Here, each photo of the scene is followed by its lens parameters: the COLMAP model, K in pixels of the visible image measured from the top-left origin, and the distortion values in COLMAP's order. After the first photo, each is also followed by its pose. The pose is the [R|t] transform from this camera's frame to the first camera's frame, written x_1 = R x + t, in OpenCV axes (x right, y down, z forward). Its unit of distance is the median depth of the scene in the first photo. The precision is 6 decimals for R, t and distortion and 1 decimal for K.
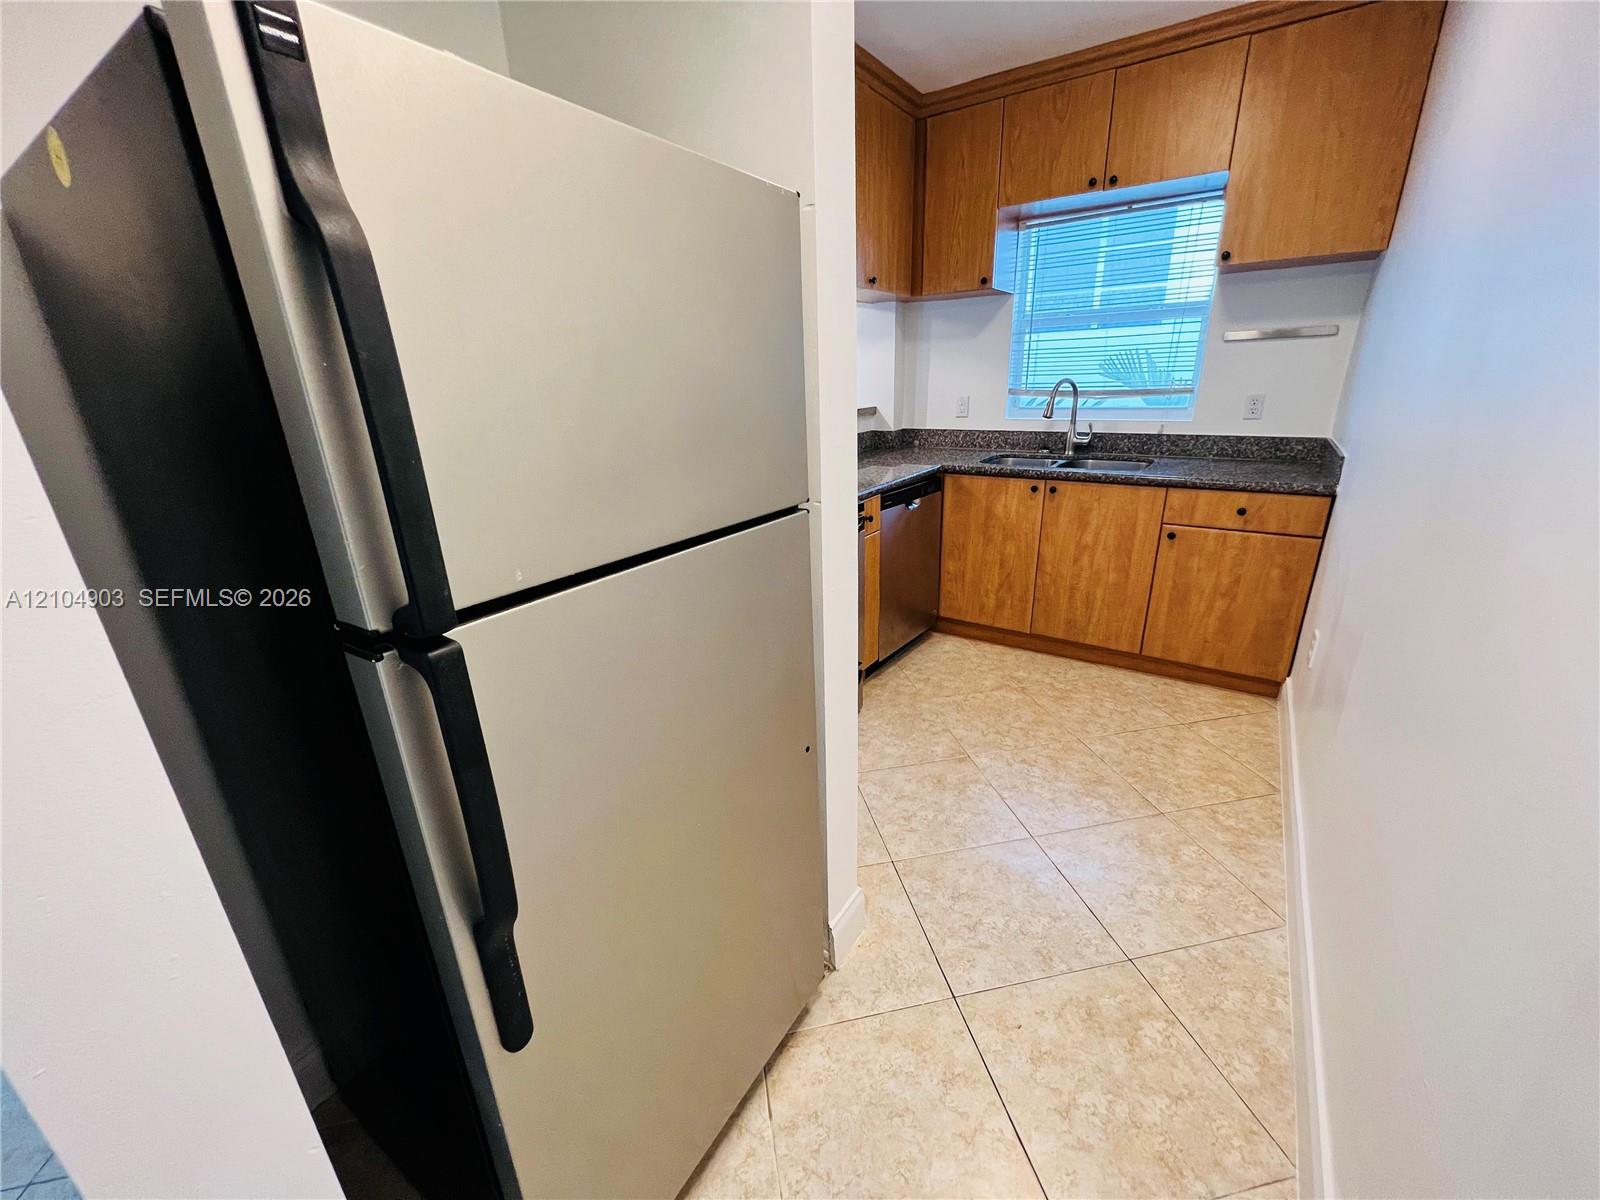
lens RADIAL K [[640.9, 0, 800.0], [0, 640.9, 600.0], [0, 0, 1]] dist [-0.000707, 0.000767]
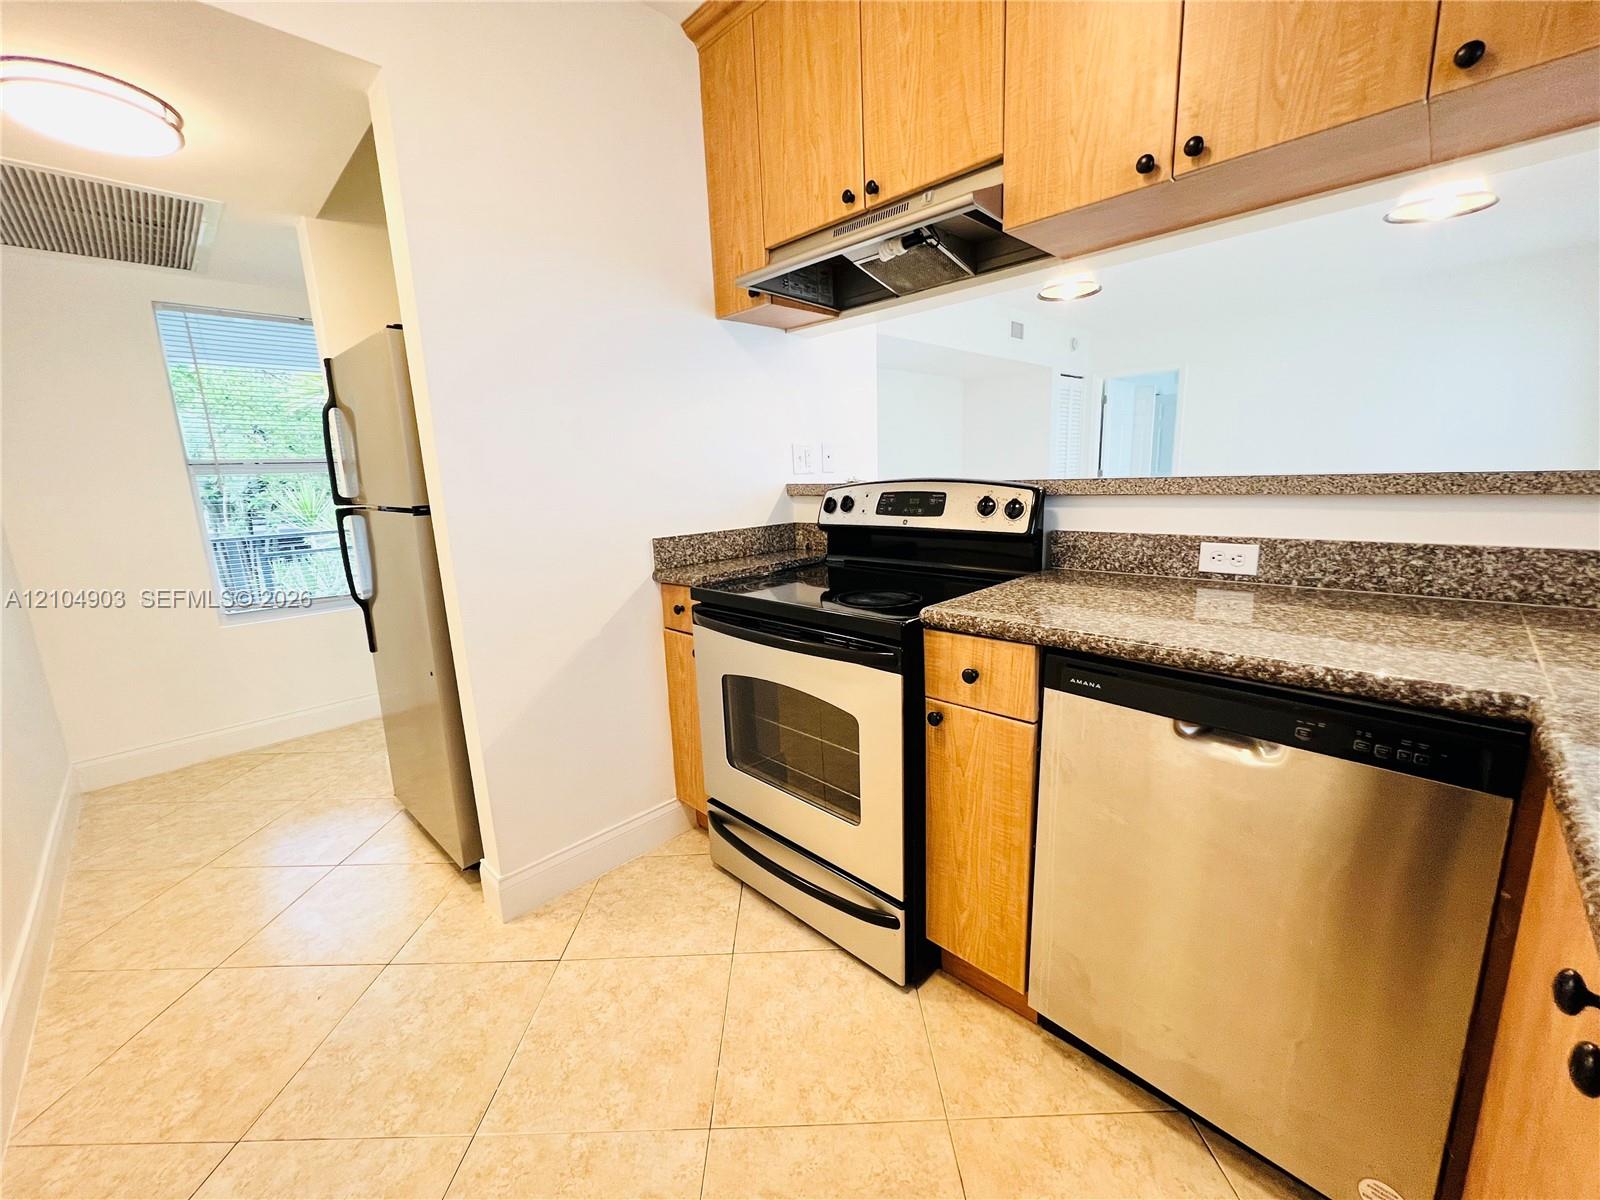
lens RADIAL K [[640.9, 0, 800.0], [0, 640.9, 600.0], [0, 0, 1]] dist [-0.000707, 0.000767]
pose [[-0.184836, 0.233228, -0.954694, 0.524742], [-0.287104, 0.916240, 0.279420, -0.249885], [0.939897, 0.325743, -0.102393, 0.807664]]
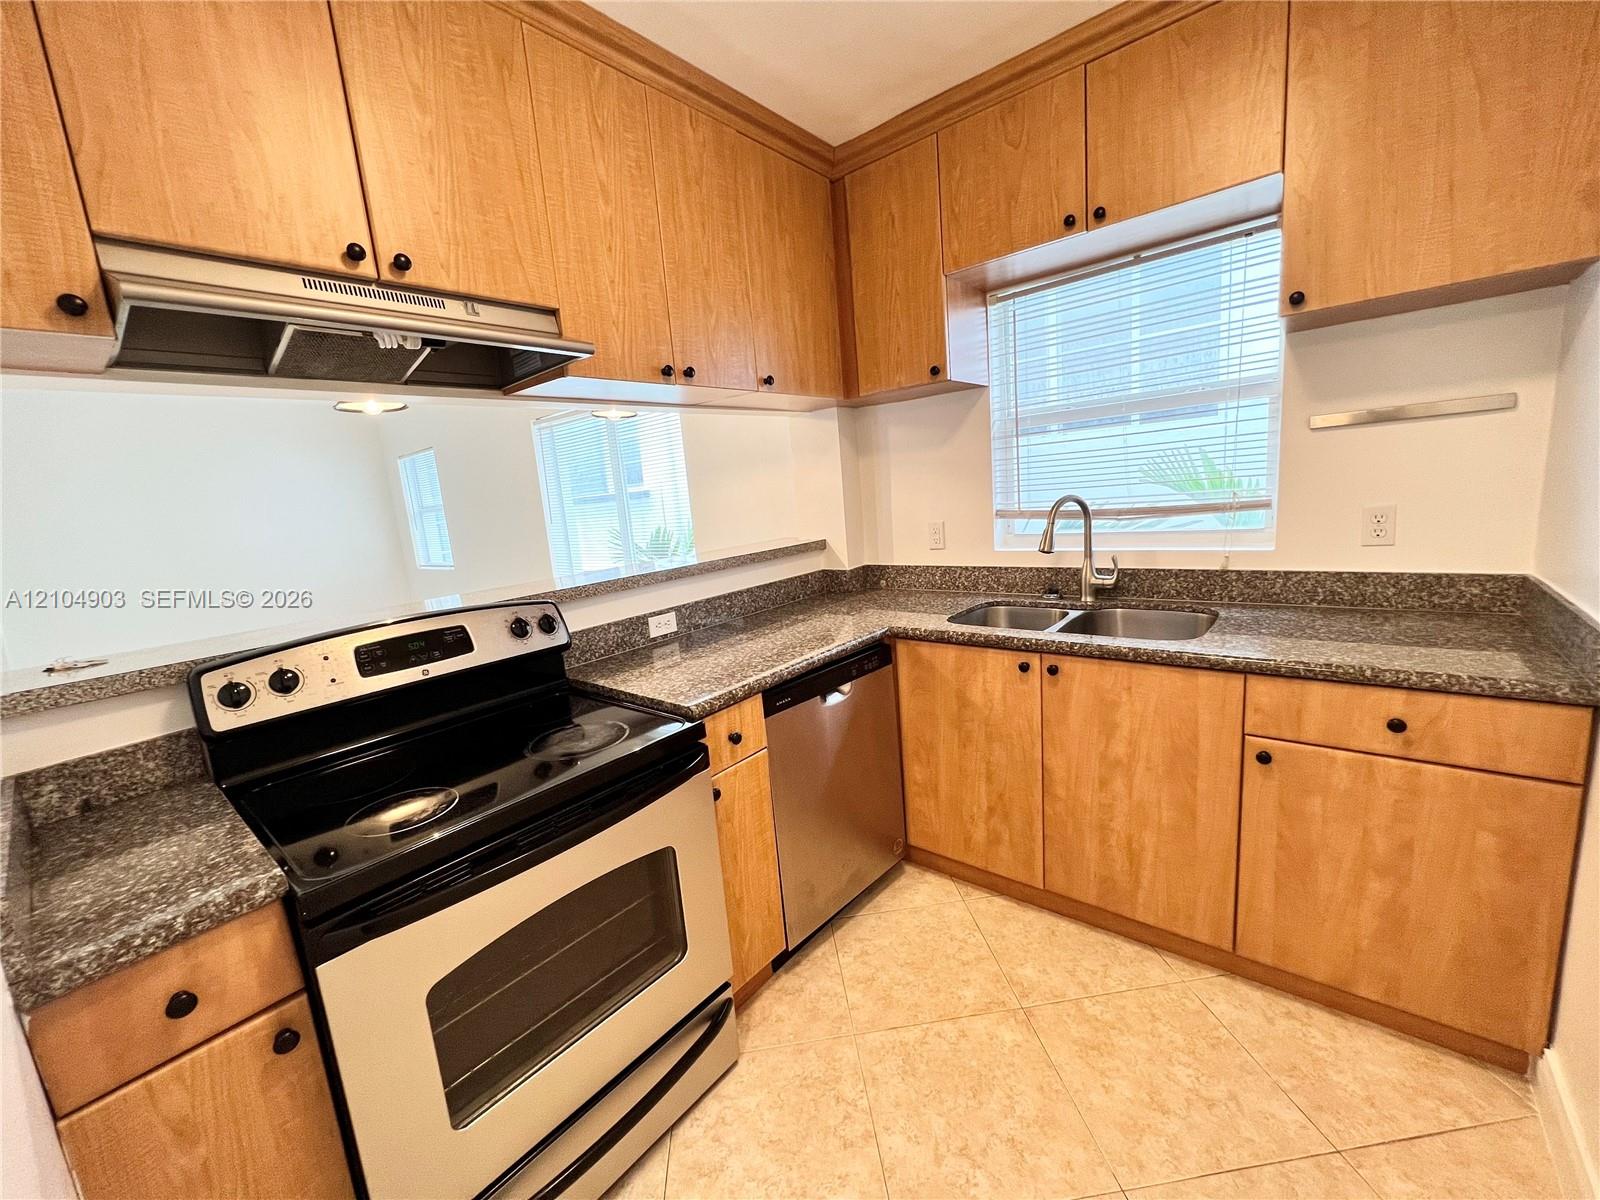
lens RADIAL K [[640.9, 0, 800.0], [0, 640.9, 600.0], [0, 0, 1]] dist [-0.000707, 0.000767]
pose [[0.994067, -0.035324, -0.102875, 0.211907], [0.018273, 0.986590, -0.162194, -0.139897], [0.107225, 0.159352, 0.981382, 0.340475]]
